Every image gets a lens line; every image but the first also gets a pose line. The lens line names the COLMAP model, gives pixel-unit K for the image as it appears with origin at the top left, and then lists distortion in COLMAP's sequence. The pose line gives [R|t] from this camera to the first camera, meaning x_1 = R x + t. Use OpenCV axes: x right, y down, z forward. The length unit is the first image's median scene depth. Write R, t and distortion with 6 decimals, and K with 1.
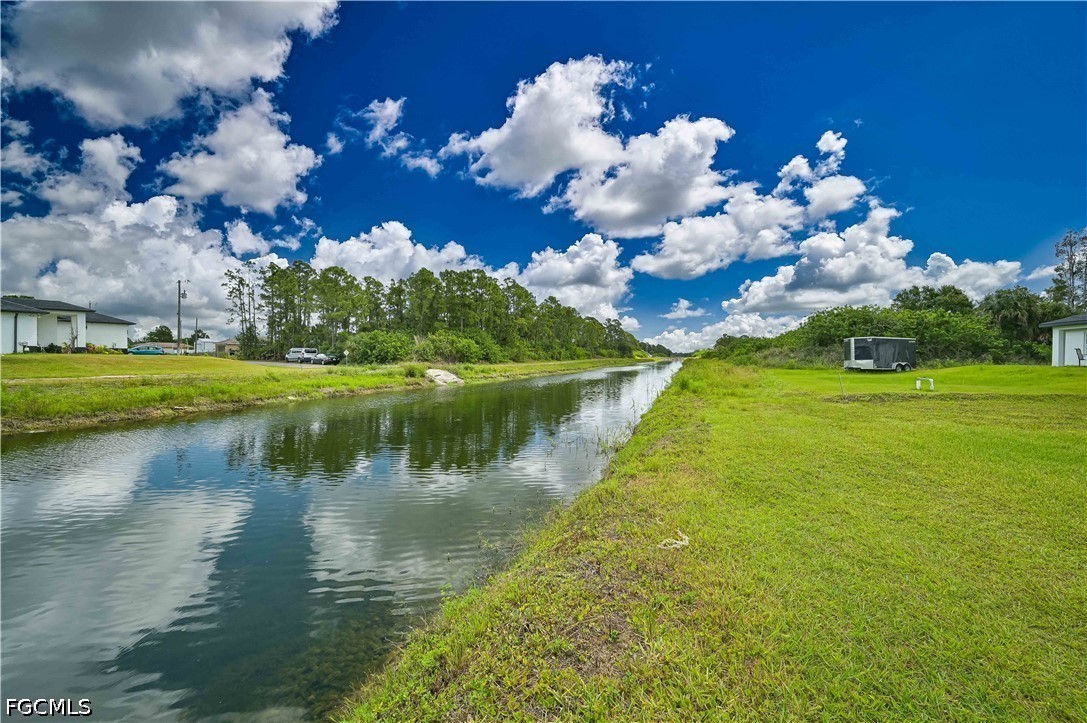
lens RADIAL K [[432.6, 0, 552.6], [0, 432.6, 358.3], [0, 0, 1]] dist [0.002528, 0.000187]
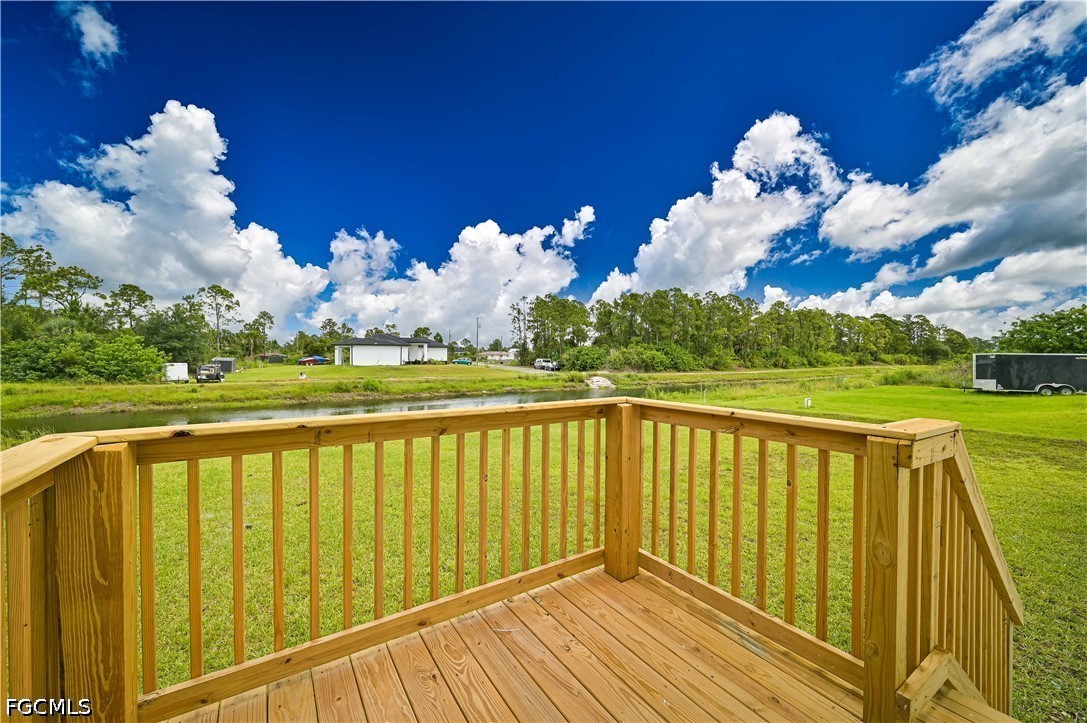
lens RADIAL K [[432.6, 0, 549.8], [0, 432.6, 363.4], [0, 0, 1]] dist [0.002528, 0.000187]
pose [[0.804756, 0.006669, -0.593568, 0.299738], [-0.003744, 0.999974, 0.006159, -0.017404], [0.593594, -0.002734, 0.804760, -0.133747]]
